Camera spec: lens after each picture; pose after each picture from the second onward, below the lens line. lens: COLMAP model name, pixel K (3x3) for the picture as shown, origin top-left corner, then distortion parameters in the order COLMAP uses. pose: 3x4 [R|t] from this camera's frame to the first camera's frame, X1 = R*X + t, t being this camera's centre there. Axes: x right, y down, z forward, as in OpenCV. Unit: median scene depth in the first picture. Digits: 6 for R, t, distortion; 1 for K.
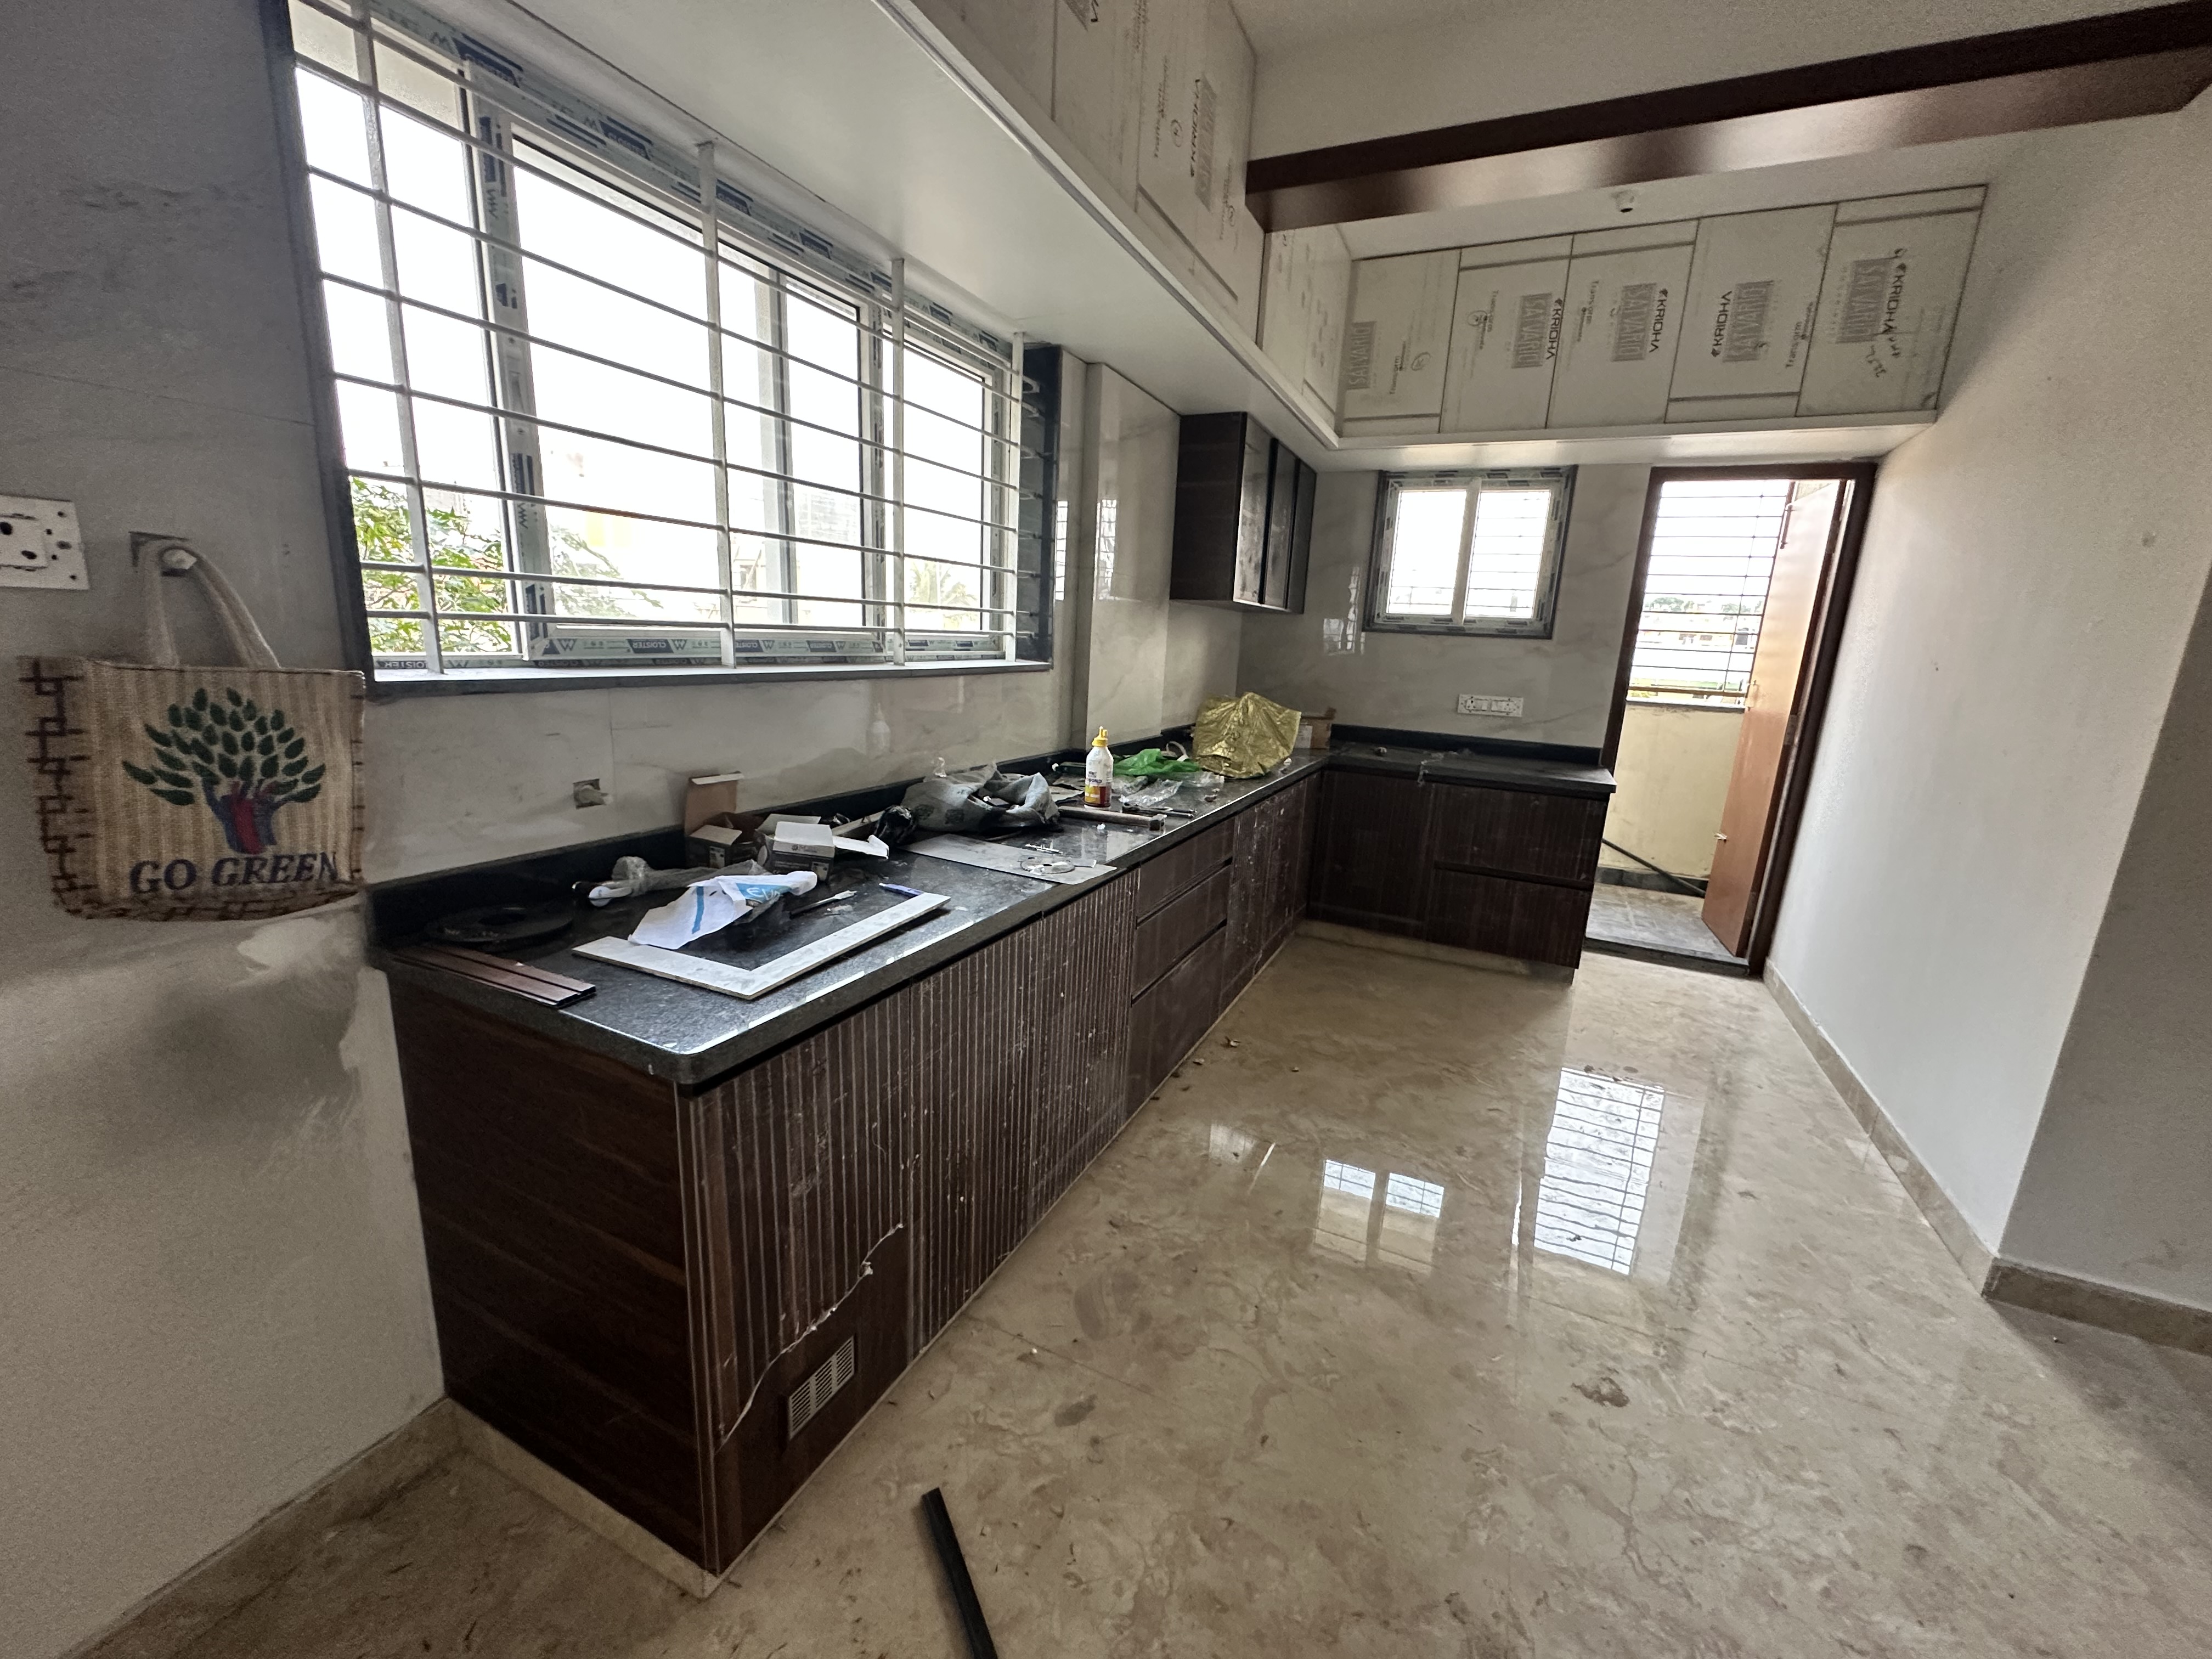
lens RADIAL K [[885.9, 0, 1109.2], [0, 885.9, 819.7], [0, 0, 1]] dist [-0.008509, 0.000313]
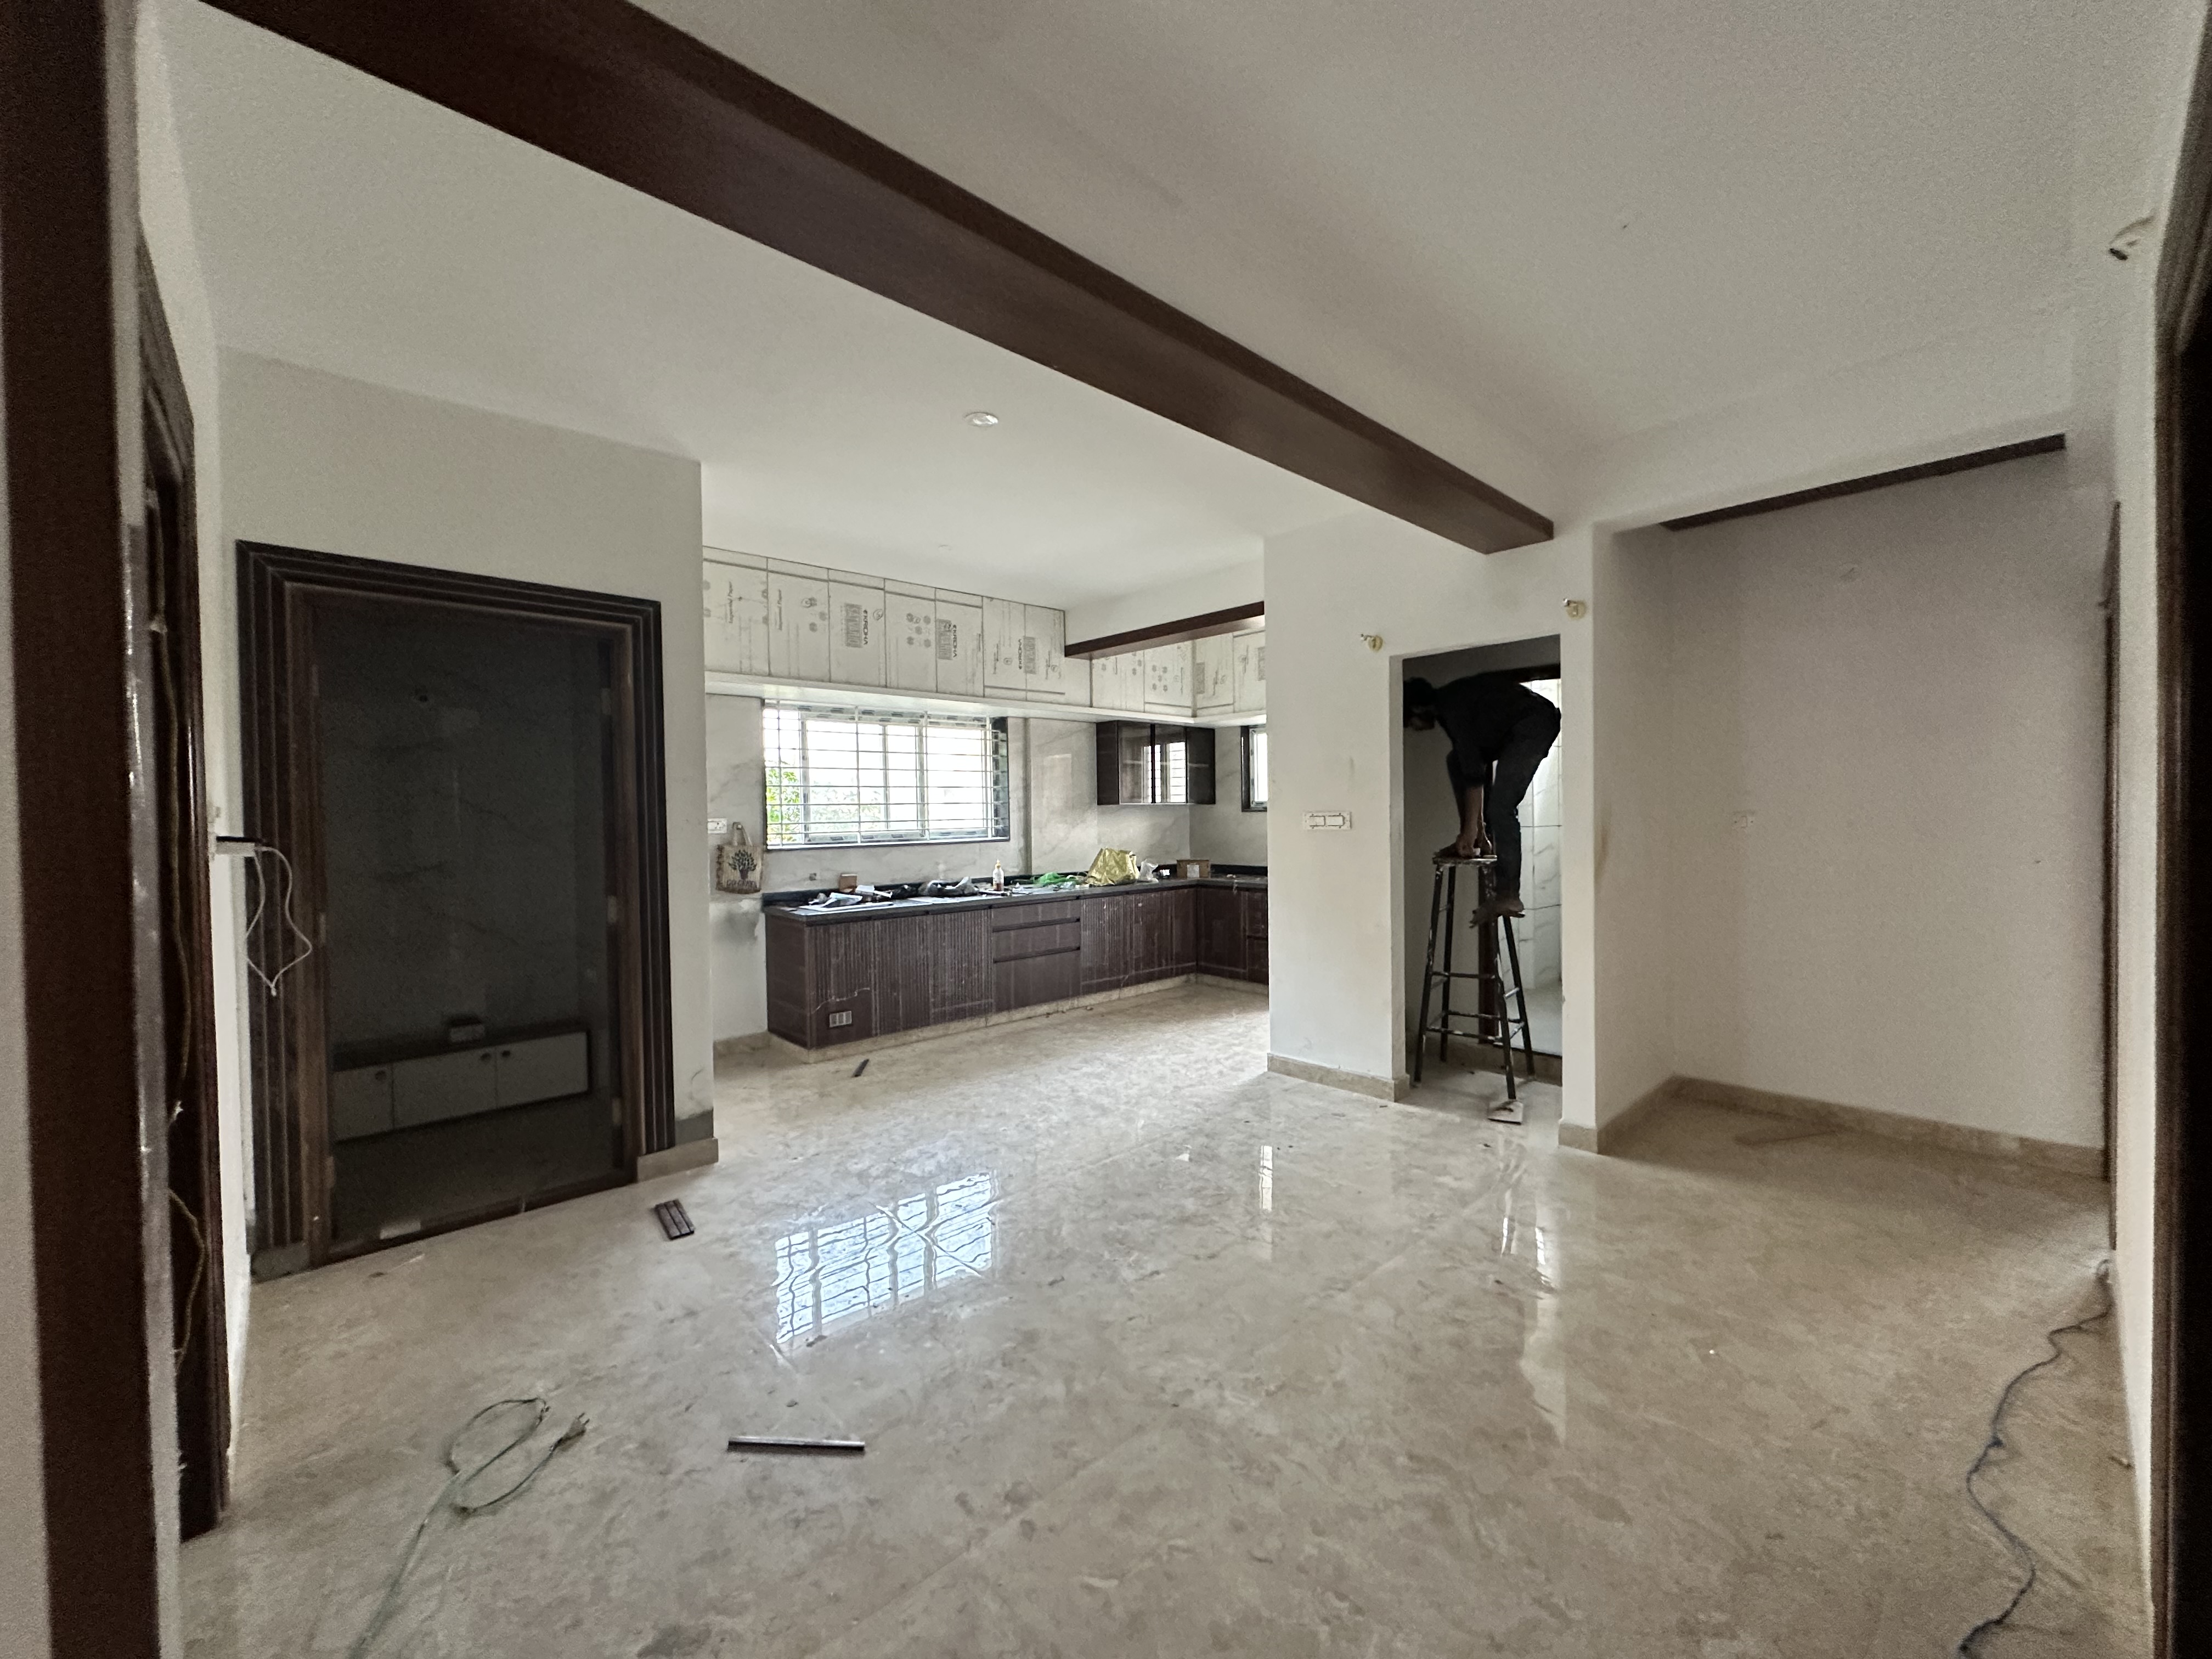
lens RADIAL K [[885.9, 0, 1109.2], [0, 885.9, 819.7], [0, 0, 1]] dist [-0.008509, 0.000313]
pose [[0.921182, -0.061895, -0.384177, 1.550758], [-0.019295, 0.978789, -0.203958, 0.360813], [0.388652, 0.195295, 0.900449, -1.498199]]
